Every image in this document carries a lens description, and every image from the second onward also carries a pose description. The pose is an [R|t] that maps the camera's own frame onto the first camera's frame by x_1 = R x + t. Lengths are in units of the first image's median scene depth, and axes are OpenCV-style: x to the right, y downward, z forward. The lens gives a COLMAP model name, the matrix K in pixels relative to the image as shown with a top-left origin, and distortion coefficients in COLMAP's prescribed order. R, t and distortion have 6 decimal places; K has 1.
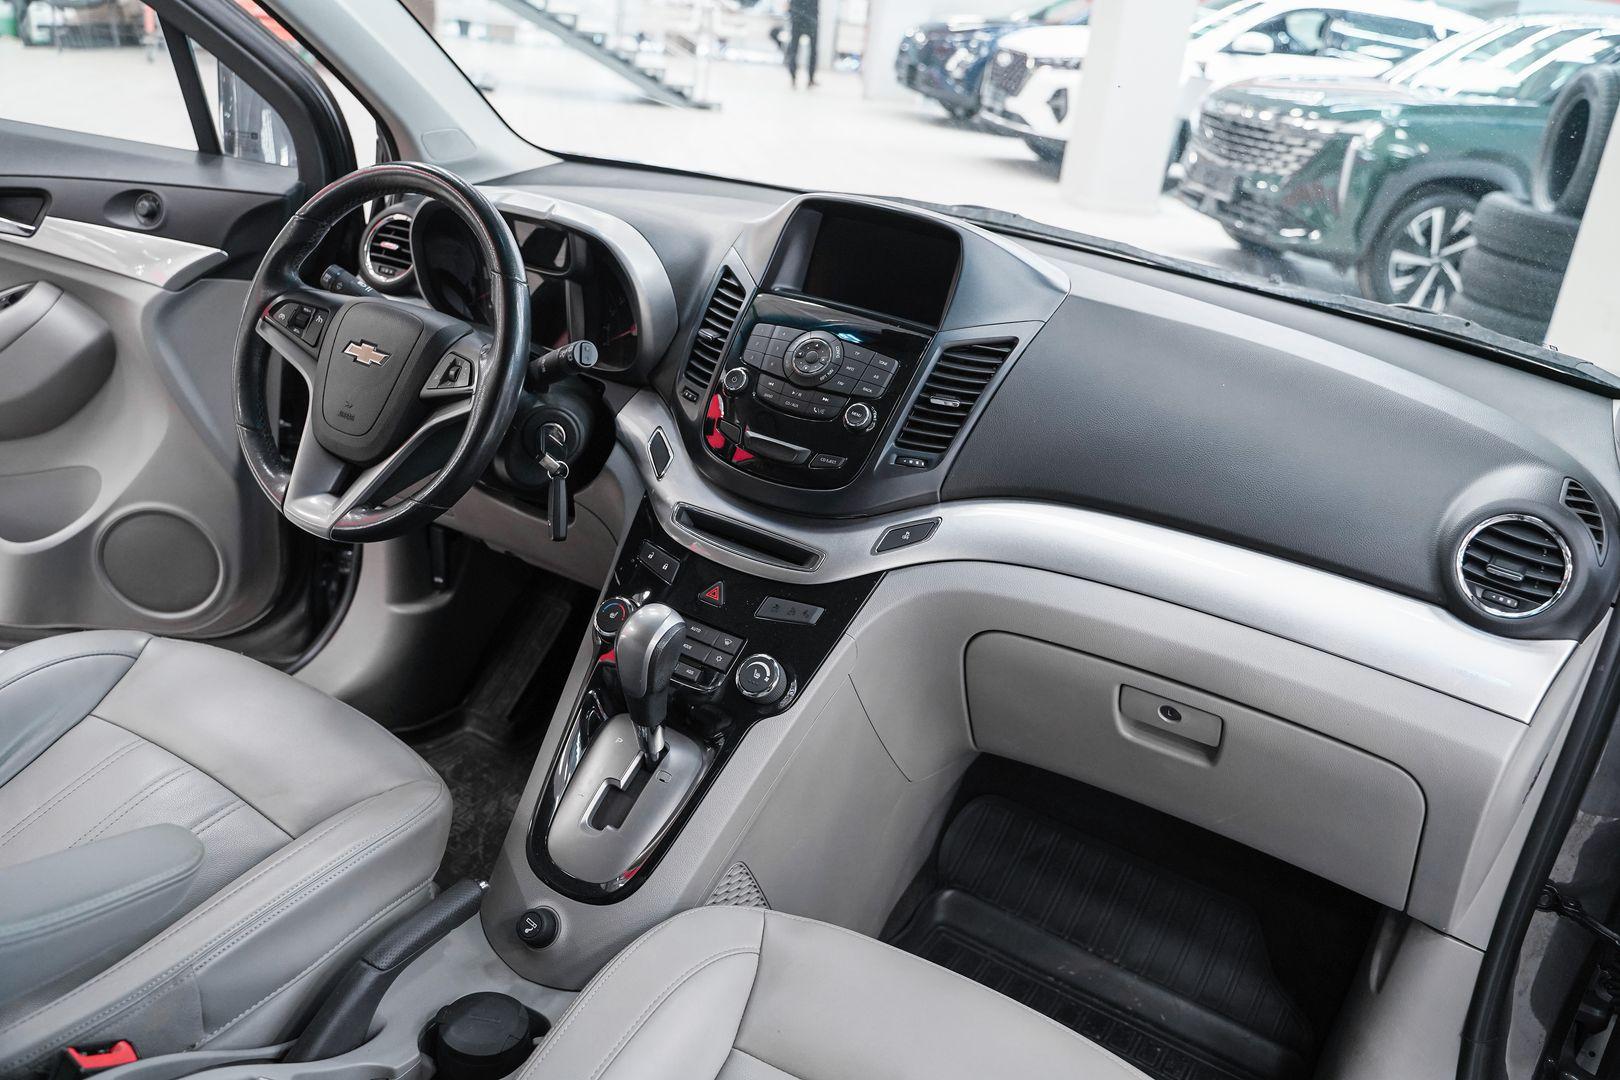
lens RADIAL K [[1345.0, 0, 814.8], [0, 1345.0, 536.9], [0, 0, 1]] dist [-0.114071, 0.101301]
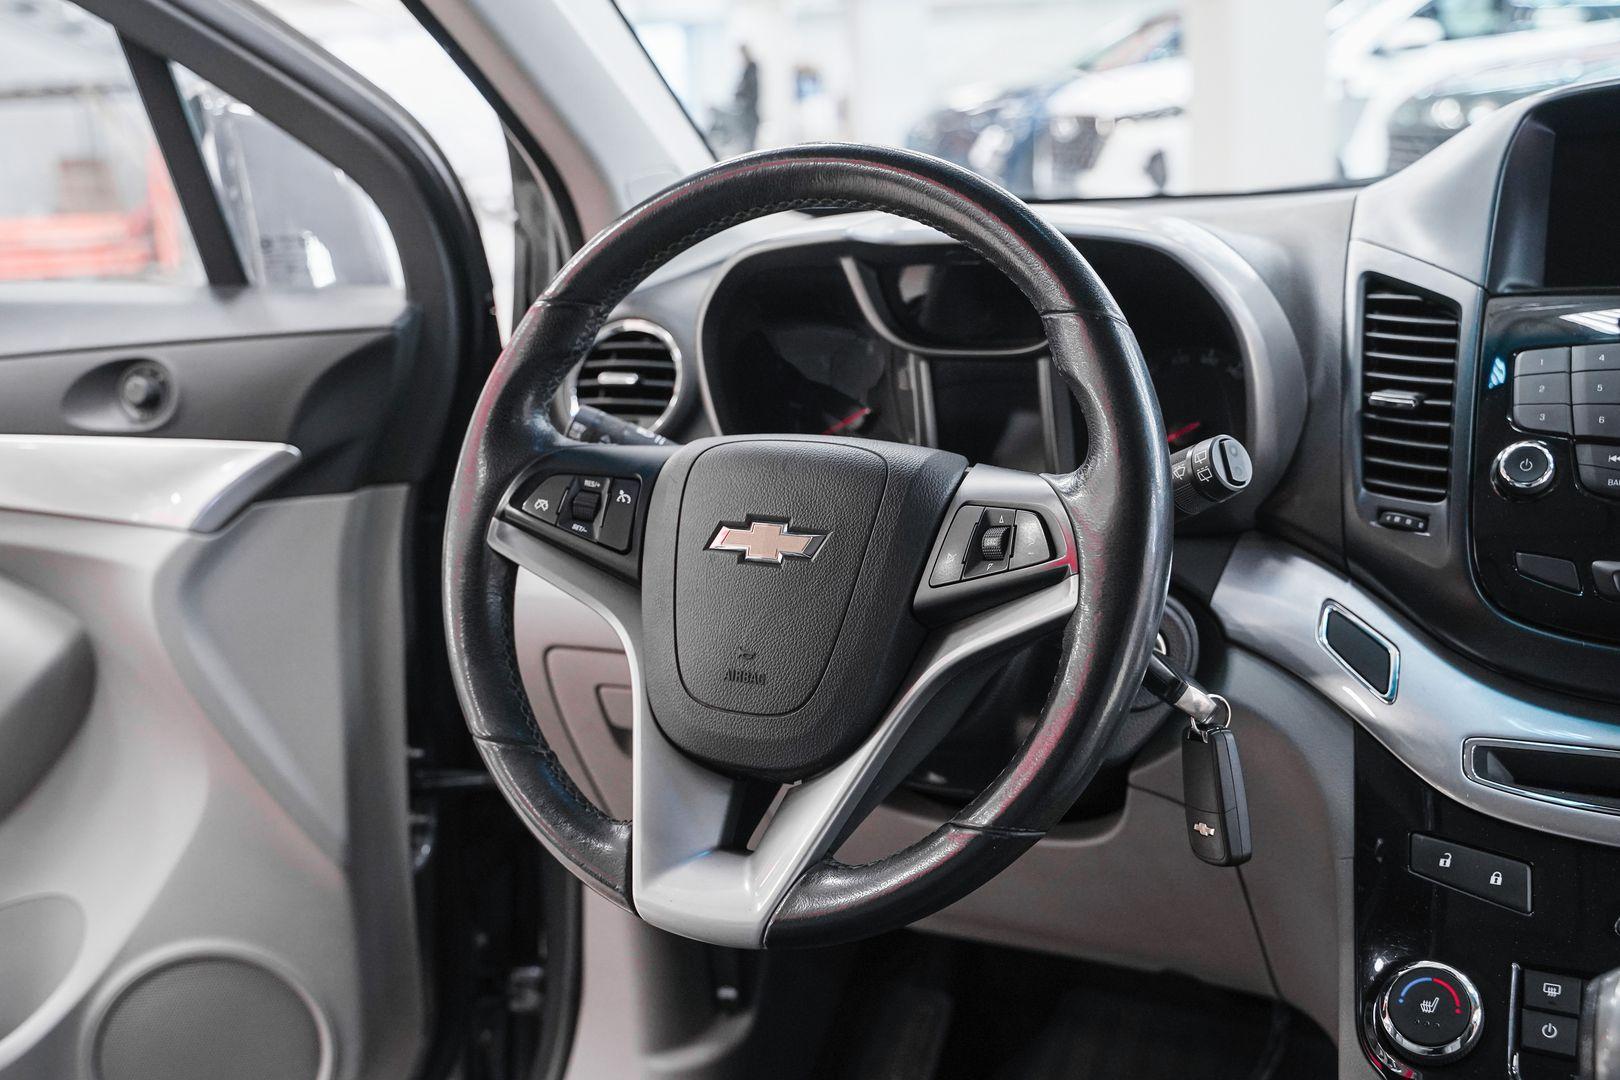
lens RADIAL K [[1817.2, 0, 782.3], [0, 1817.2, 523.0], [0, 0, 1]] dist [-0.005139, 0.017558]
pose [[0.984781, -0.173741, 0.004607, -0.318135], [0.171901, 0.969756, -0.173273, -0.029002], [0.025637, 0.171428, 0.984863, 0.339826]]
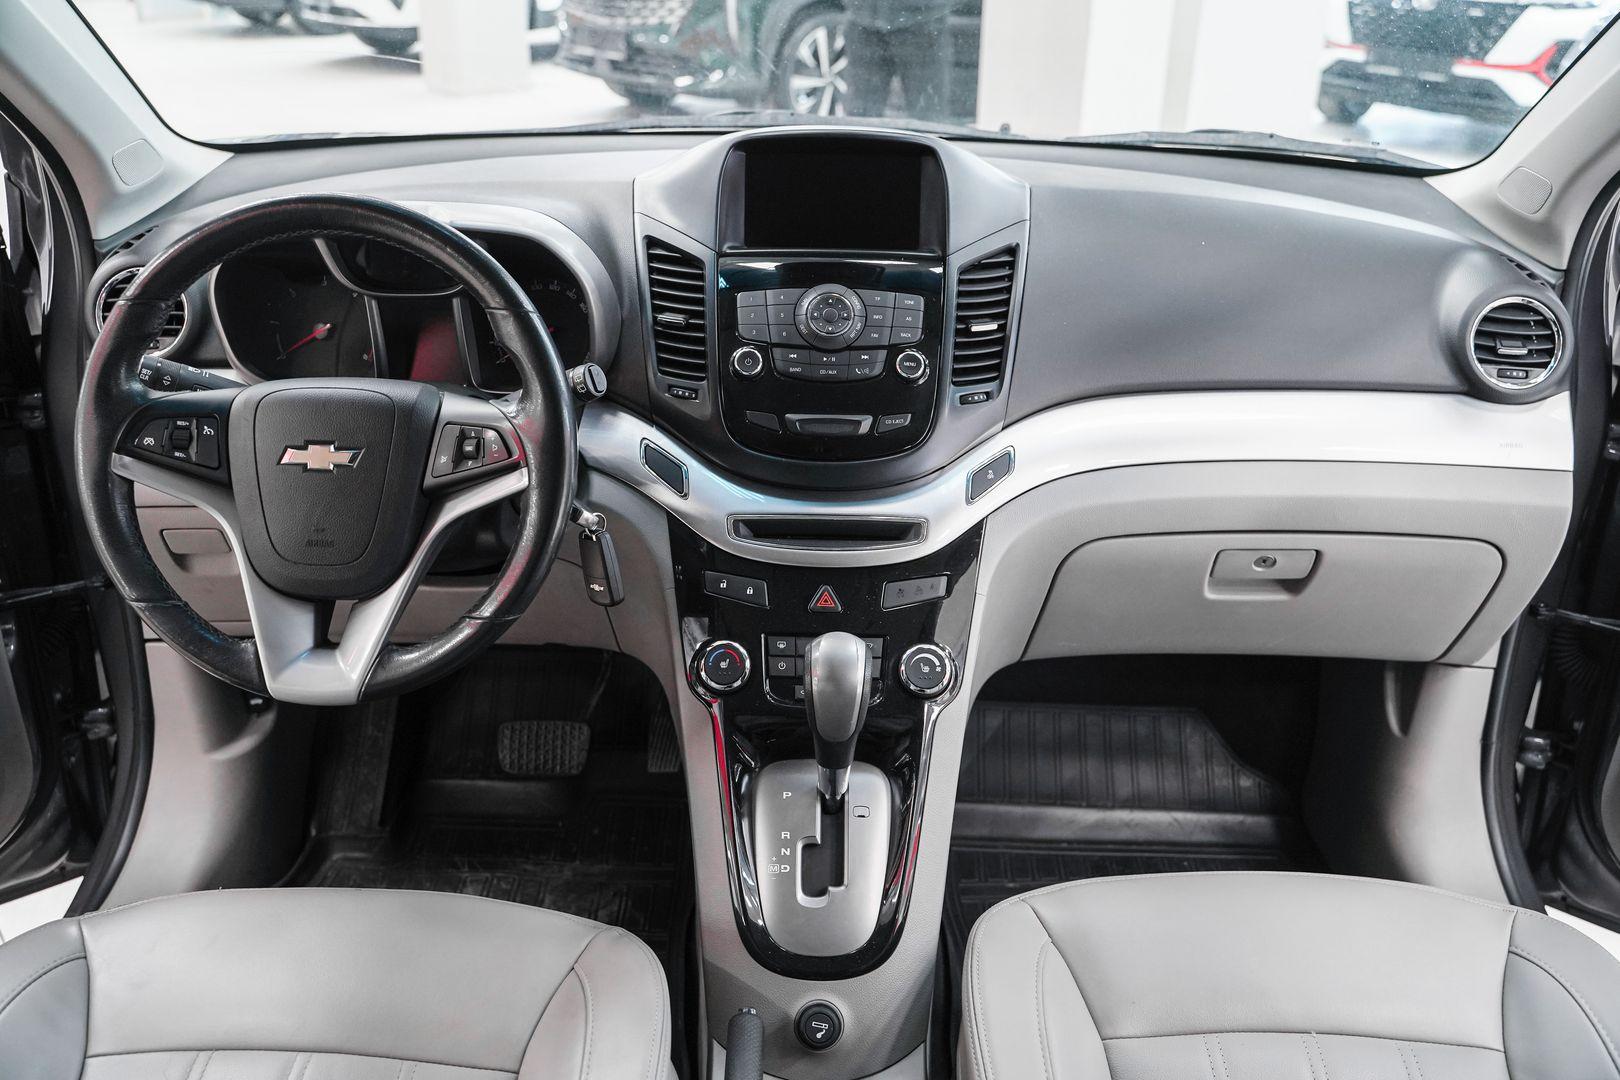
lens RADIAL K [[1345.0, 0, 814.8], [0, 1345.0, 536.9], [0, 0, 1]] dist [-0.114071, 0.101301]
pose [[0.853841, -0.315460, 0.414055, -0.403990], [0.275786, 0.948779, 0.154145, -0.127055], [-0.441473, -0.017425, 0.897105, 0.190719]]
